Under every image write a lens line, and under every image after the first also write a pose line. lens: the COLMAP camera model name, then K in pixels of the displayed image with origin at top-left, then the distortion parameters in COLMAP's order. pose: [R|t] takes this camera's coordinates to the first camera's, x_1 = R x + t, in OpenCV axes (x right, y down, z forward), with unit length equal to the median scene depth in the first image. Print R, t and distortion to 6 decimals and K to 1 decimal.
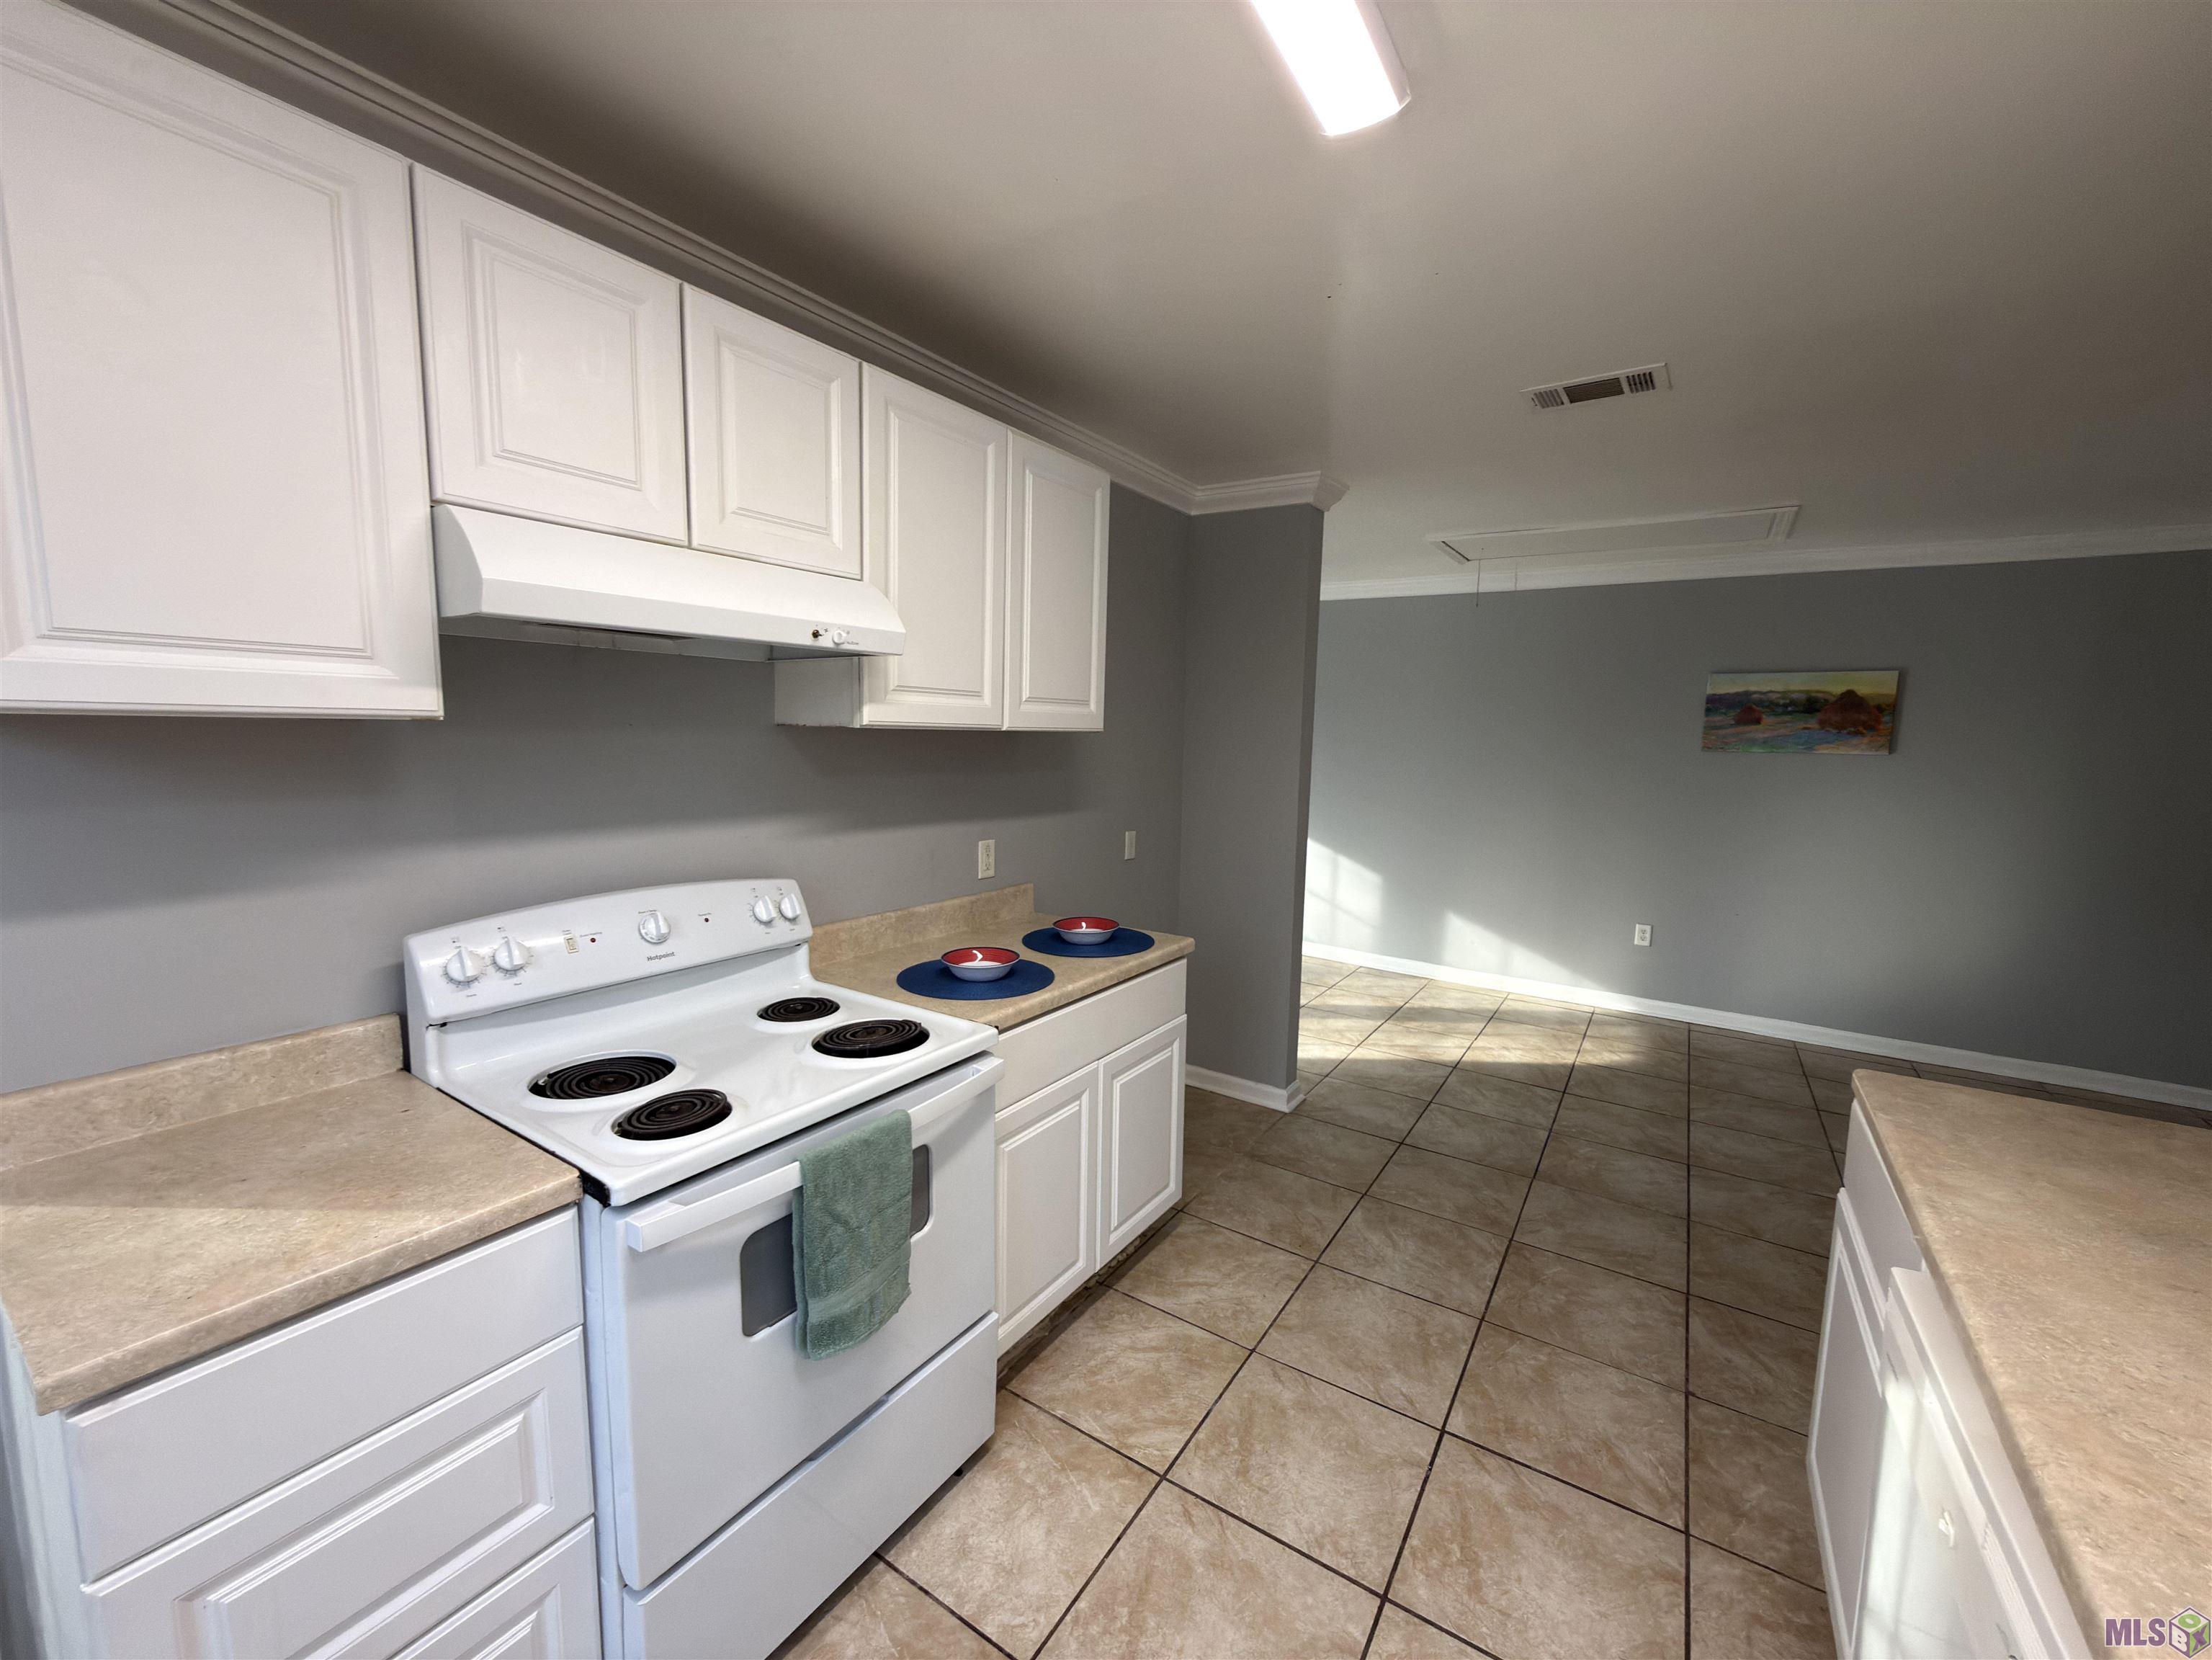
lens RADIAL K [[879.3, 0, 1106.9], [0, 879.3, 827.6], [0, 0, 1]] dist [0.001609, 0.000454]
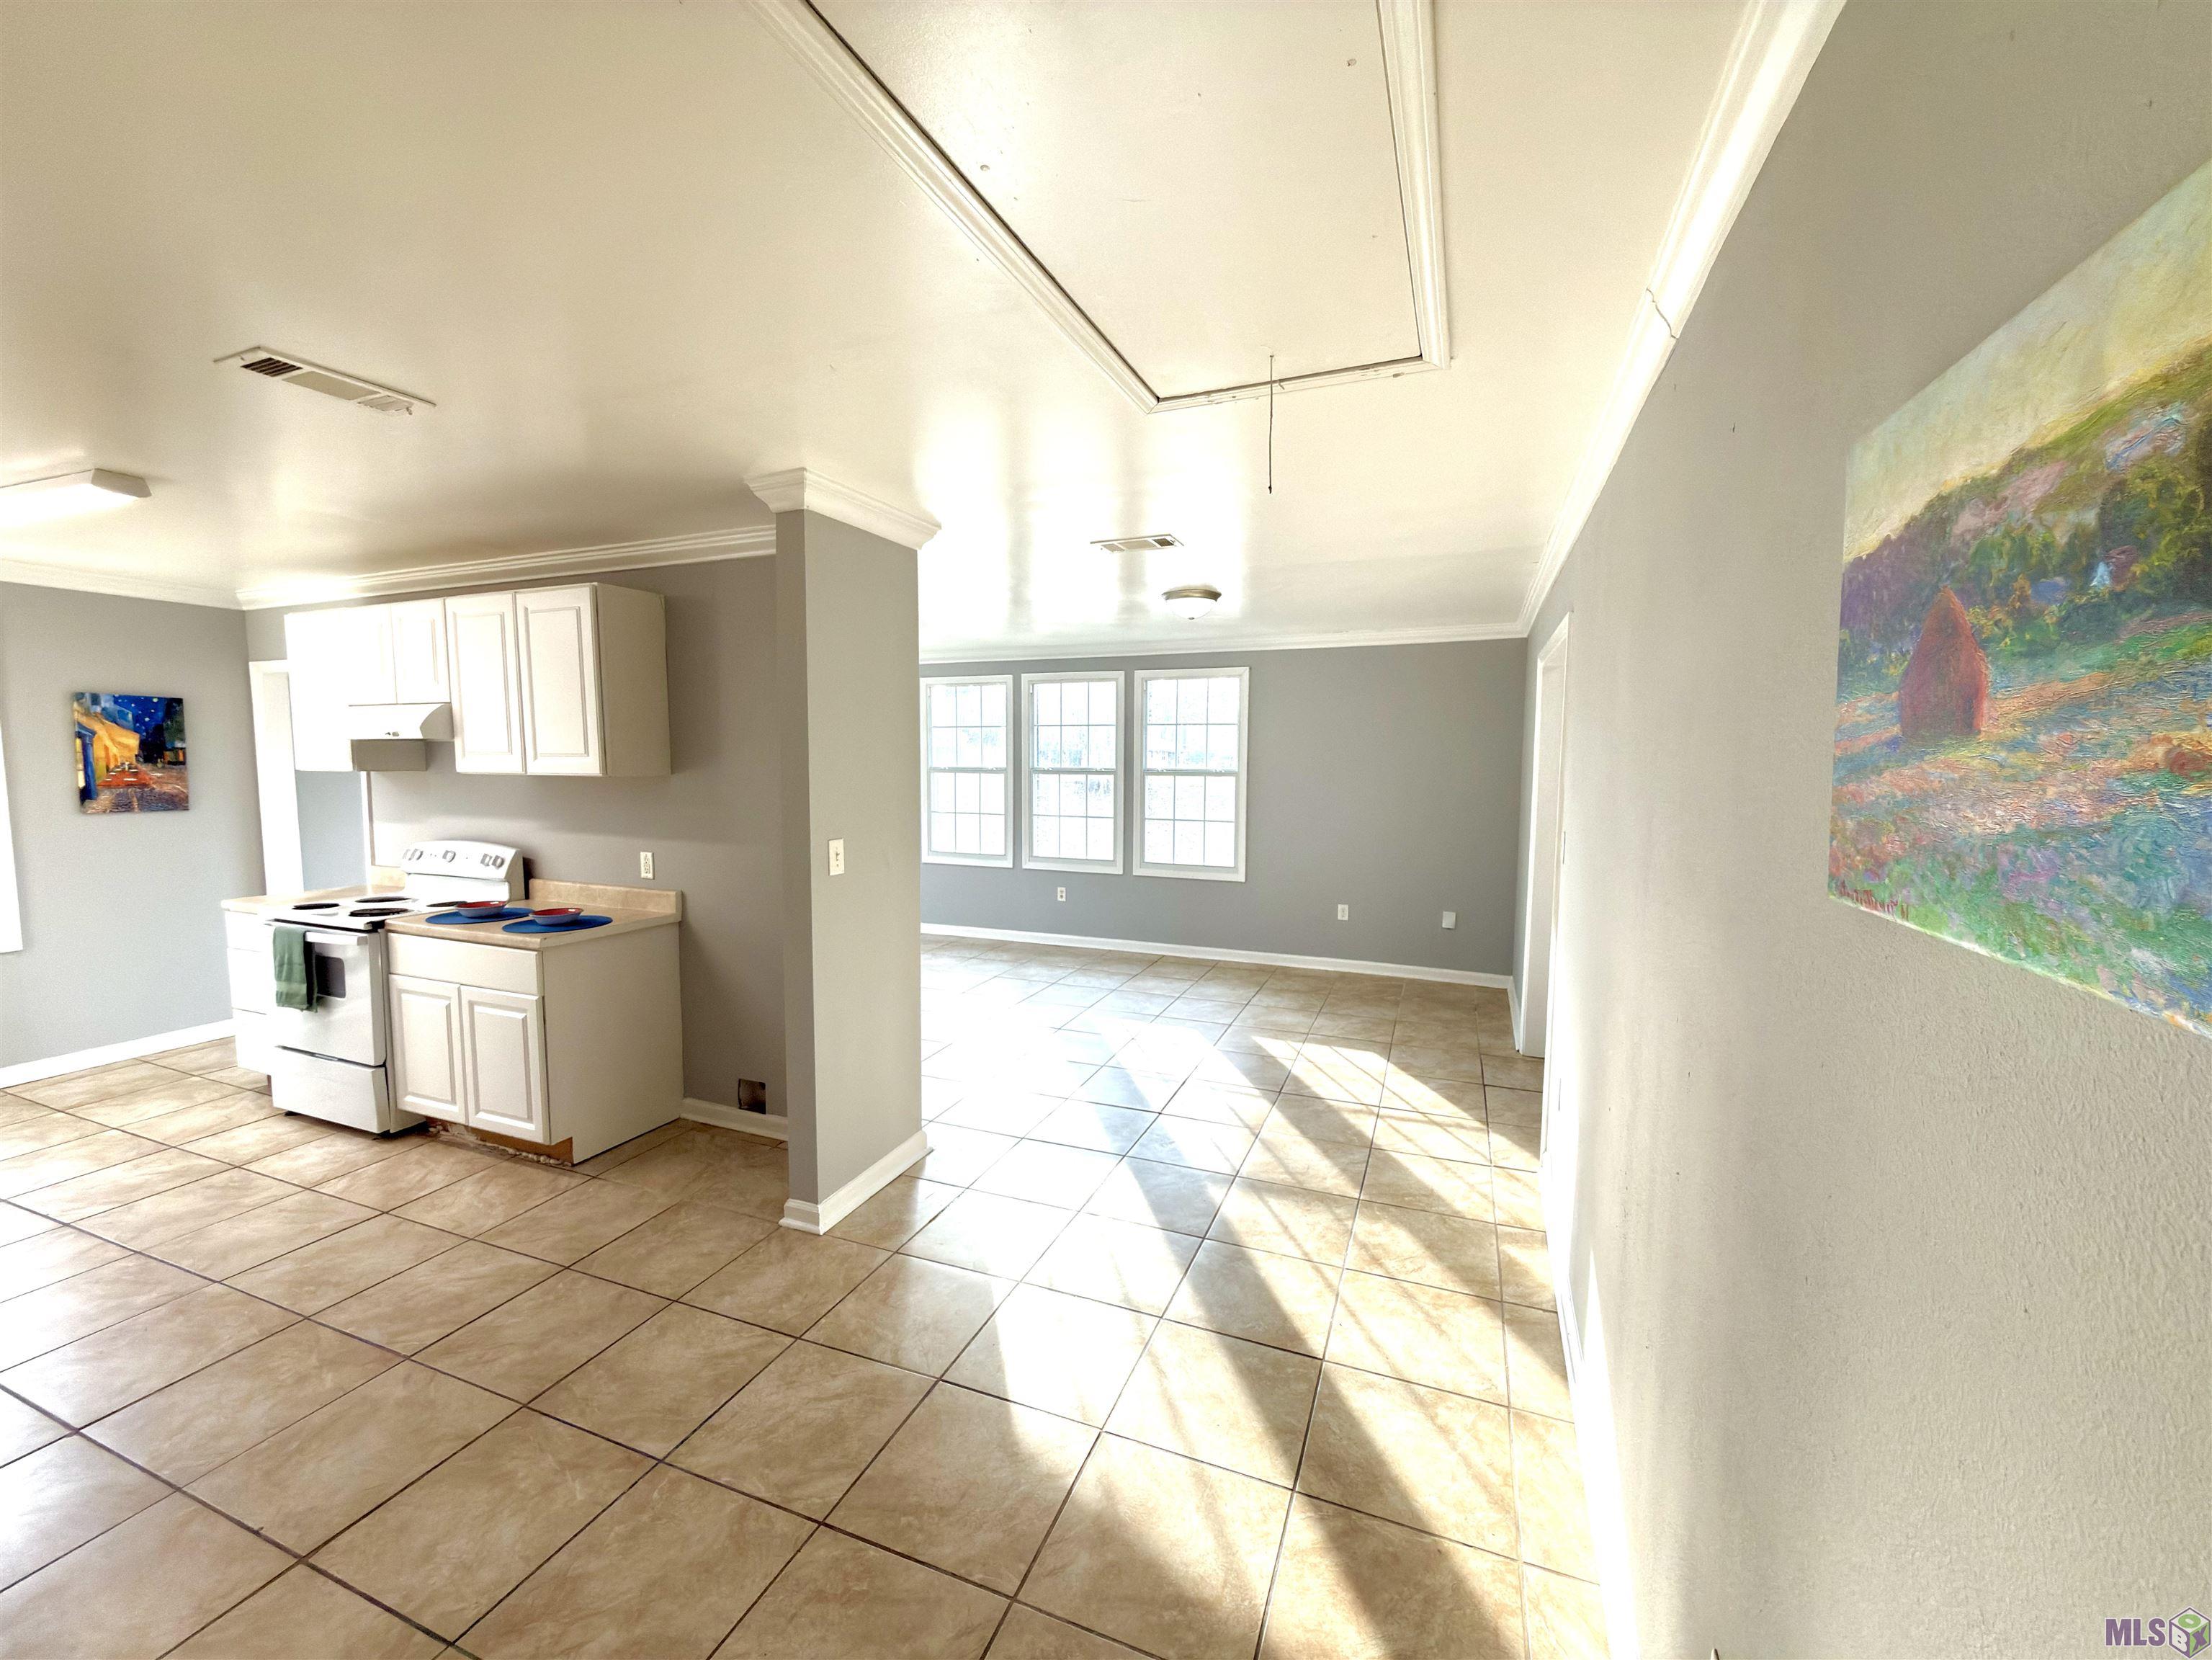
lens RADIAL K [[879.3, 0, 1104.9], [0, 879.3, 832.8], [0, 0, 1]] dist [0.001609, 0.000454]
pose [[0.204602, 0.064341, -0.976728, 1.291054], [-0.107973, 0.993232, 0.042811, -0.146551], [0.972872, 0.096701, 0.210164, 1.307891]]
